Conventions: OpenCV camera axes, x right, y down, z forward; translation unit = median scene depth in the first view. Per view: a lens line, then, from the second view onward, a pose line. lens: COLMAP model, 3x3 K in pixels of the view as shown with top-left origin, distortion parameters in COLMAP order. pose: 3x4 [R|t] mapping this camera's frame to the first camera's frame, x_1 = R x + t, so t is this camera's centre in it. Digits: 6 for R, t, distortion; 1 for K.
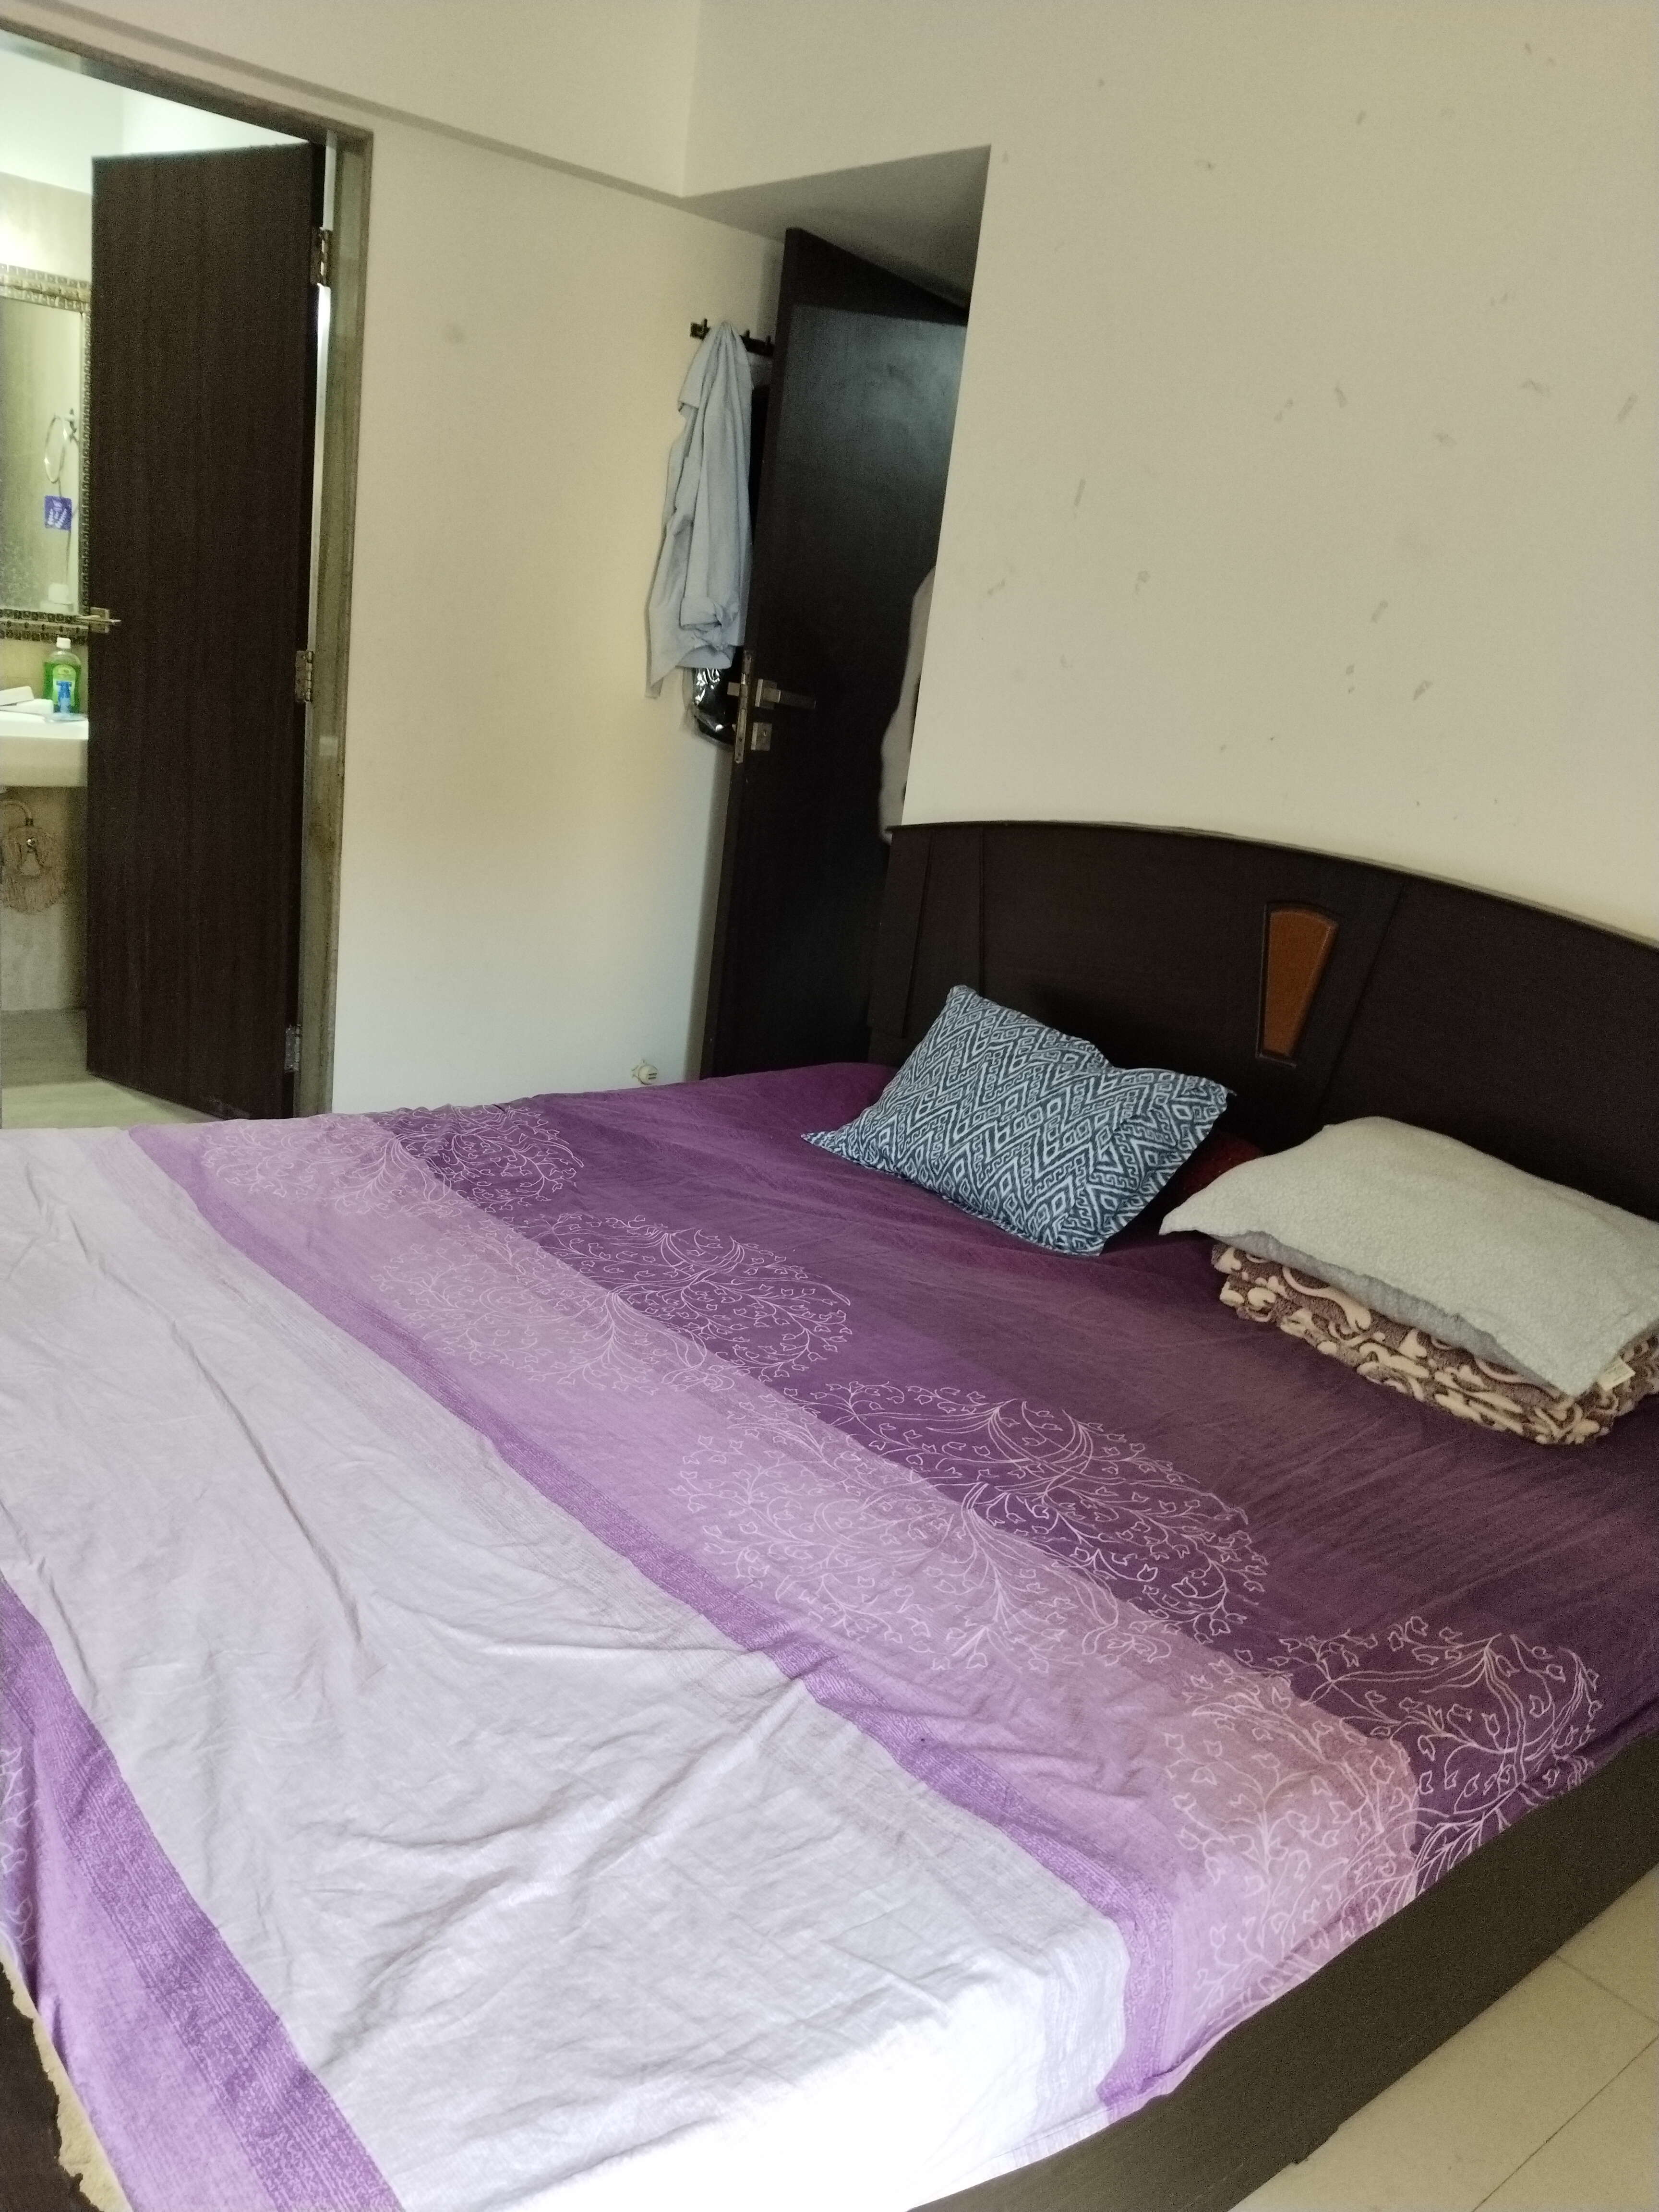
lens RADIAL K [[1645.9, 0, 850.9], [0, 1645.9, 1107.3], [0, 0, 1]] dist [0.046253, -0.091480]
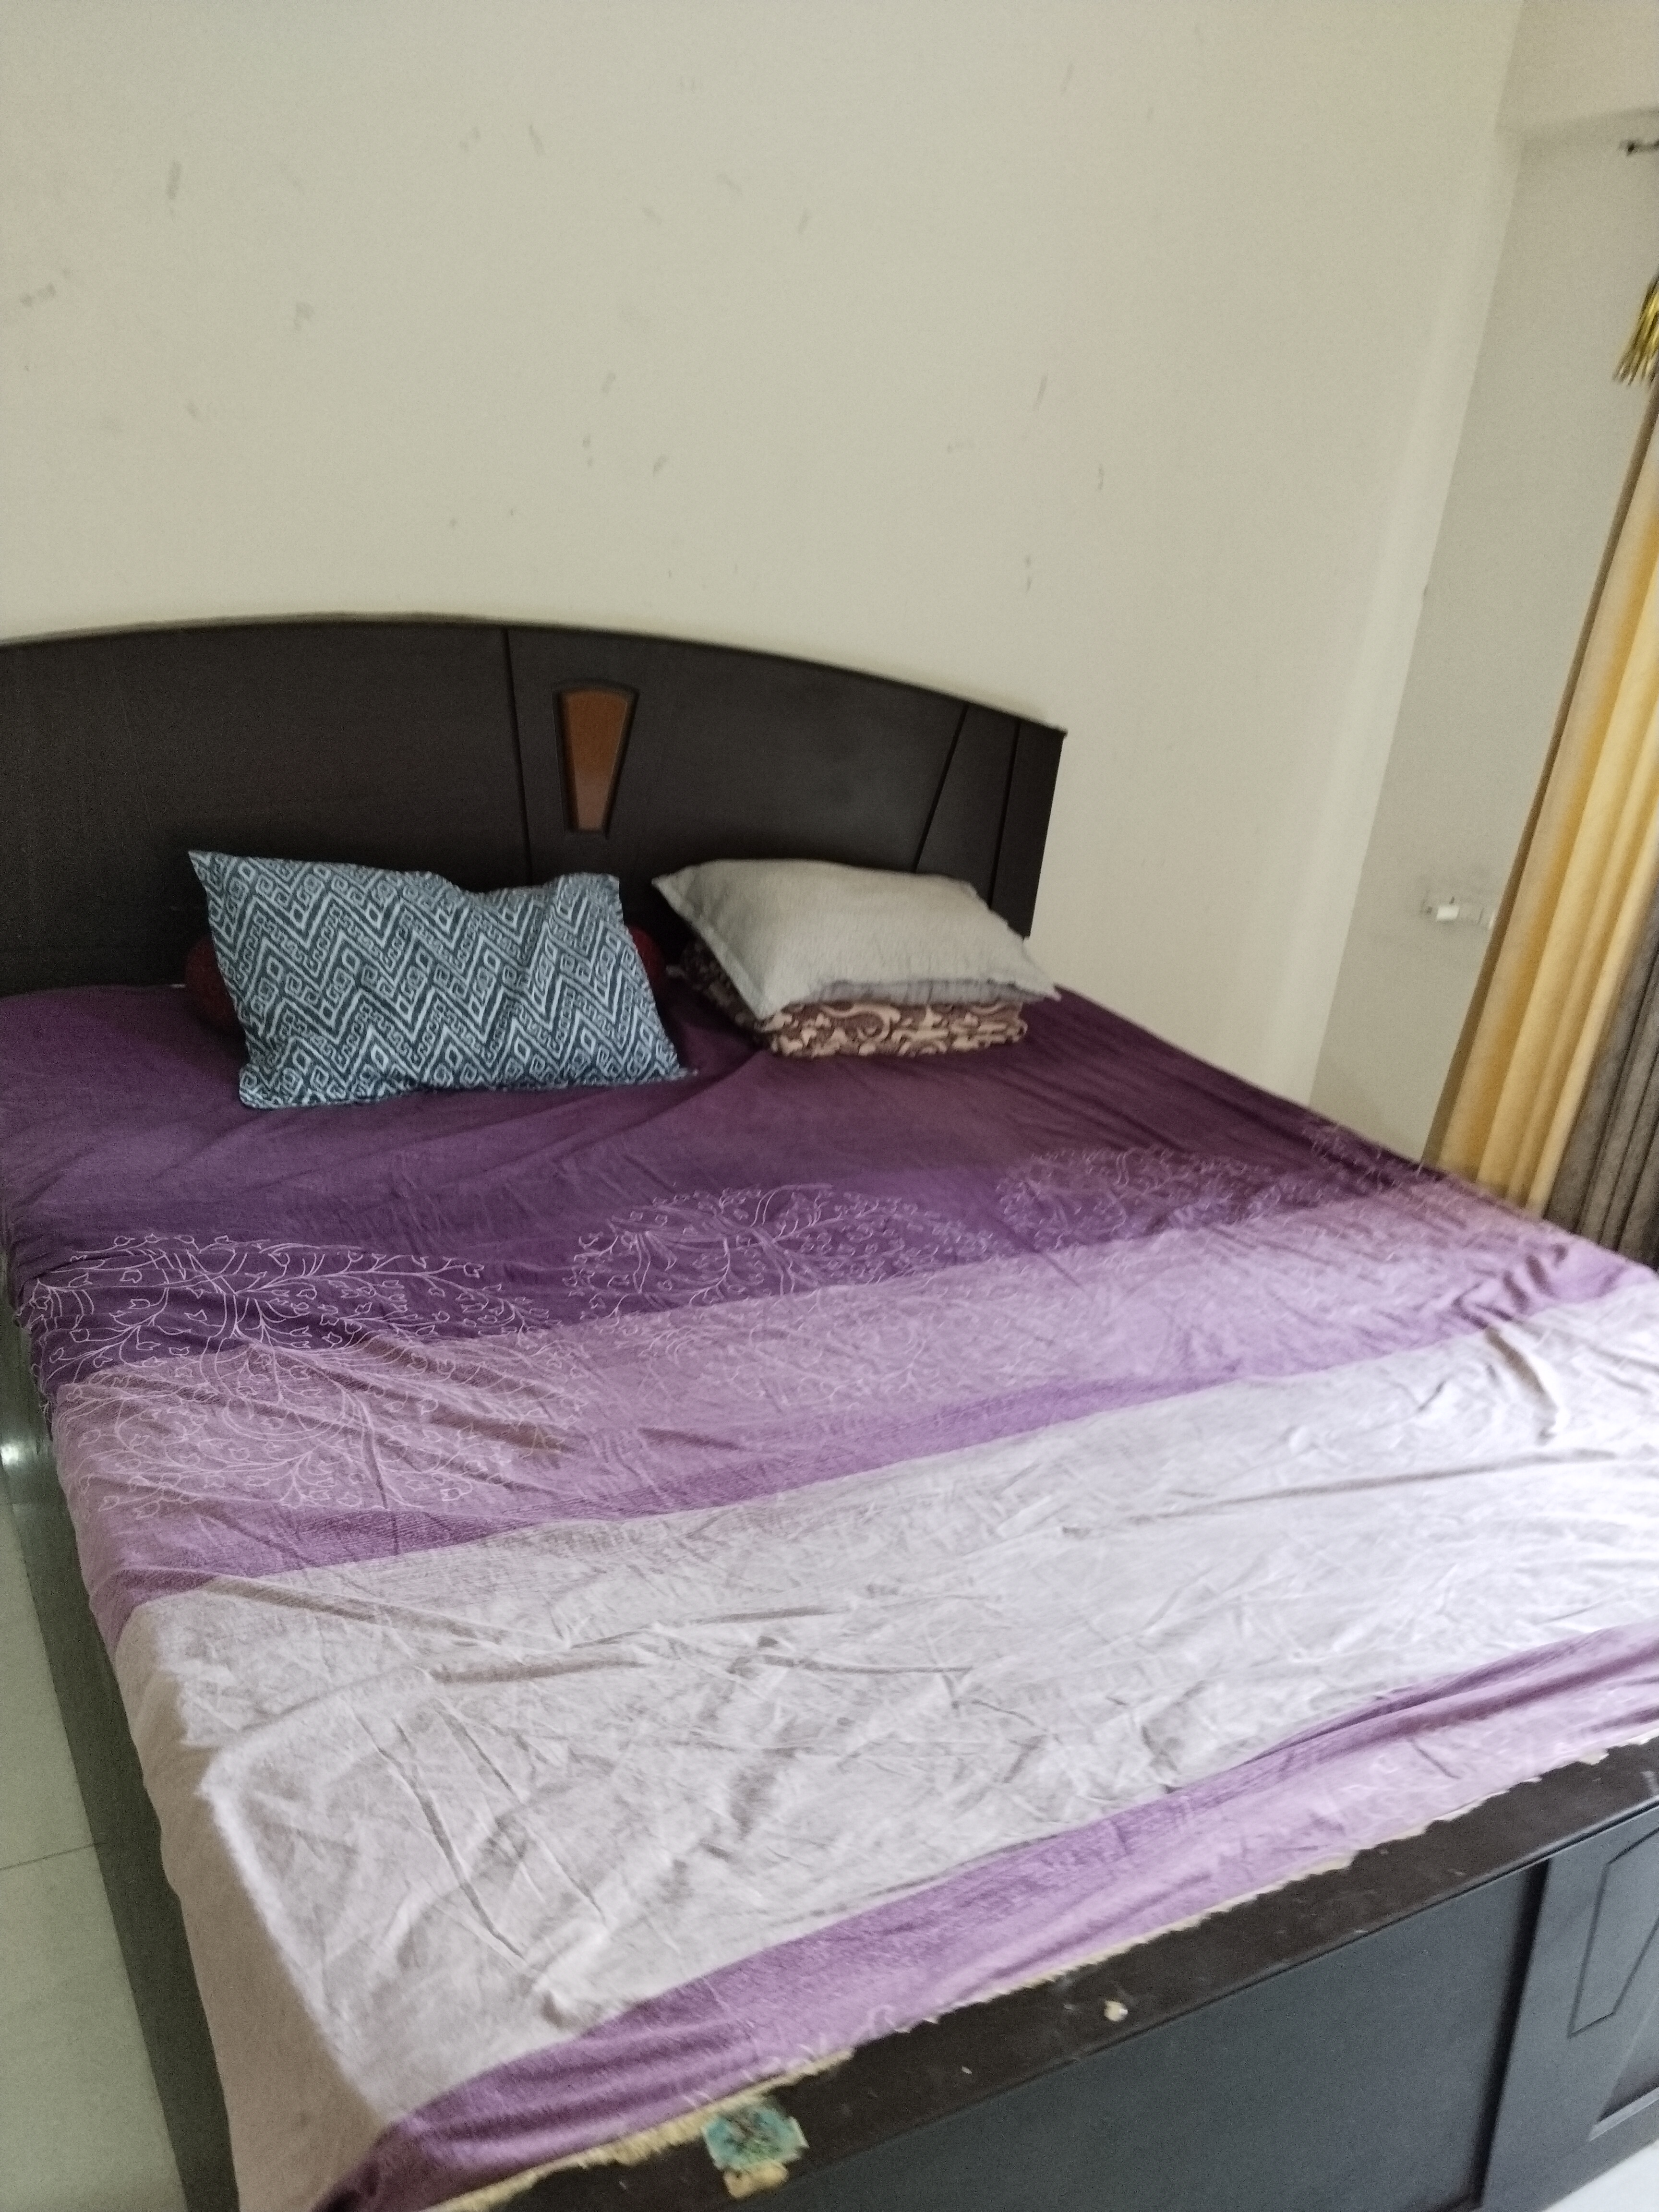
lens RADIAL K [[1645.9, 0, 829.0], [0, 1645.9, 1094.4], [0, 0, 1]] dist [0.046253, -0.091480]
pose [[0.204574, -0.406405, 0.890497, -0.844006], [0.164901, 0.911043, 0.377899, -0.299700], [-0.964861, 0.069535, 0.253393, 0.727536]]
